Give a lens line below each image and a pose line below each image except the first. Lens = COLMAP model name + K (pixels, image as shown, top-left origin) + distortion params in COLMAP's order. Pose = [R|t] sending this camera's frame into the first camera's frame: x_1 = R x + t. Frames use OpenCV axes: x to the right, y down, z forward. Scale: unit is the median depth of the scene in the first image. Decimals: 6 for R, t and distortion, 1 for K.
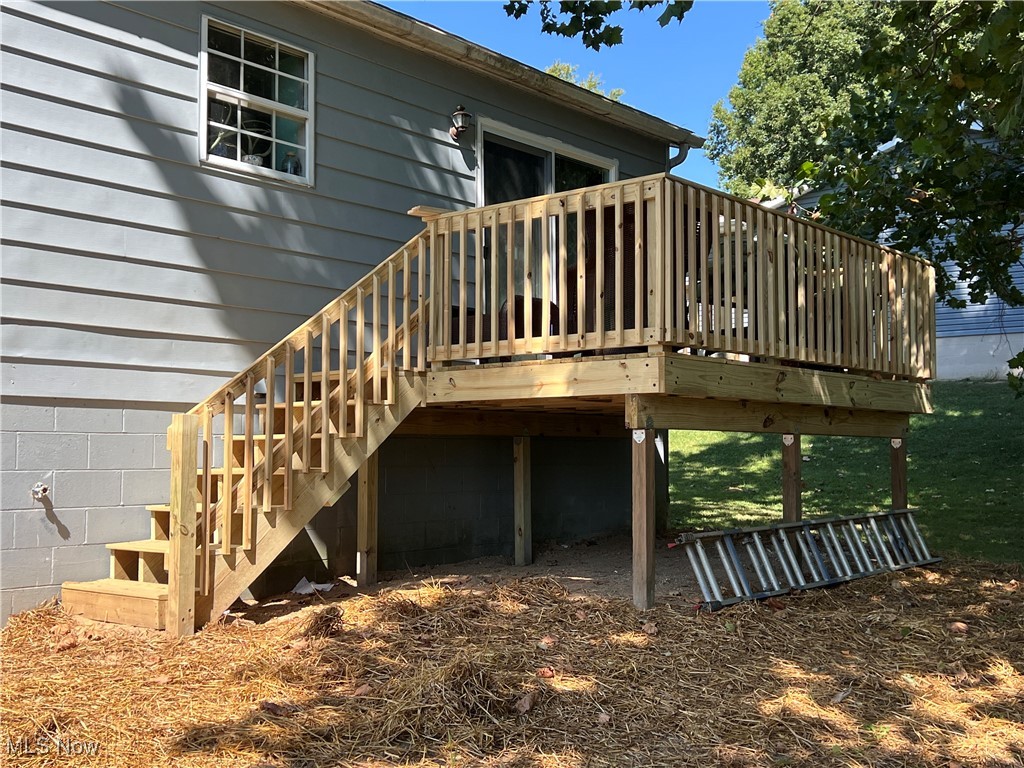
lens RADIAL K [[1164.6, 0, 511.5], [0, 1164.6, 386.8], [0, 0, 1]] dist [0.063483, 0.000000]
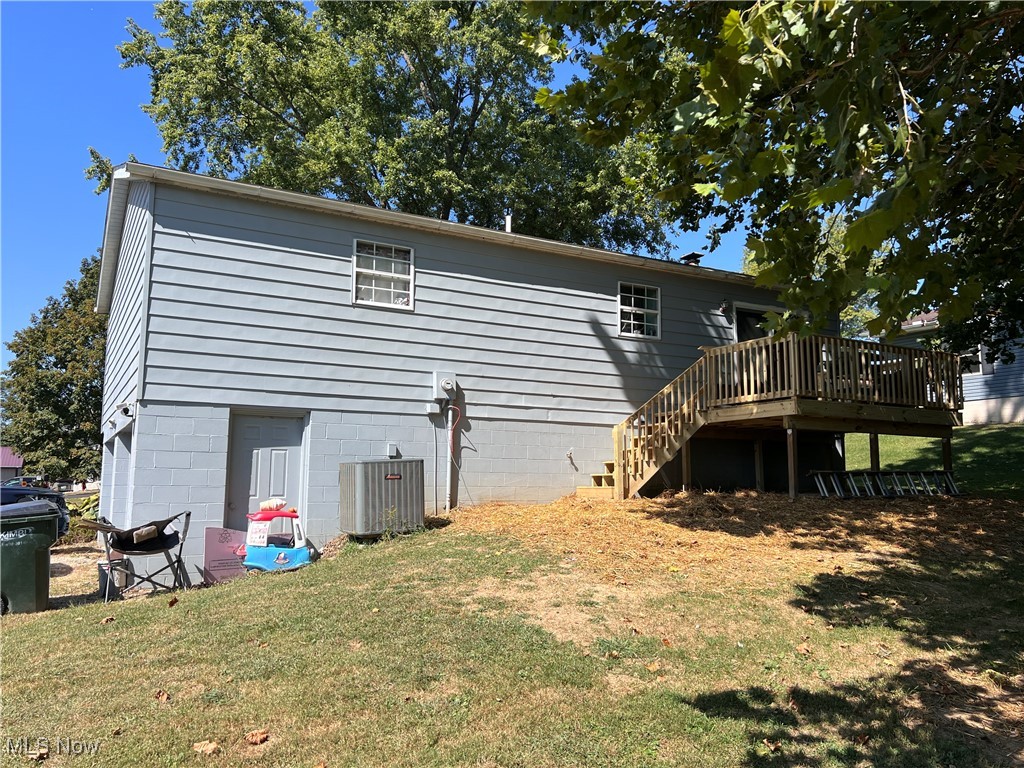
lens RADIAL K [[798.9, 0, 508.4], [0, 798.9, 389.2], [0, 0, 1]] dist [0.082556, 0.000948]
pose [[0.933326, -0.039626, -0.356838, 0.158530], [0.015038, 0.997333, -0.071418, 0.062438], [0.358716, 0.061290, 0.931432, -0.839051]]
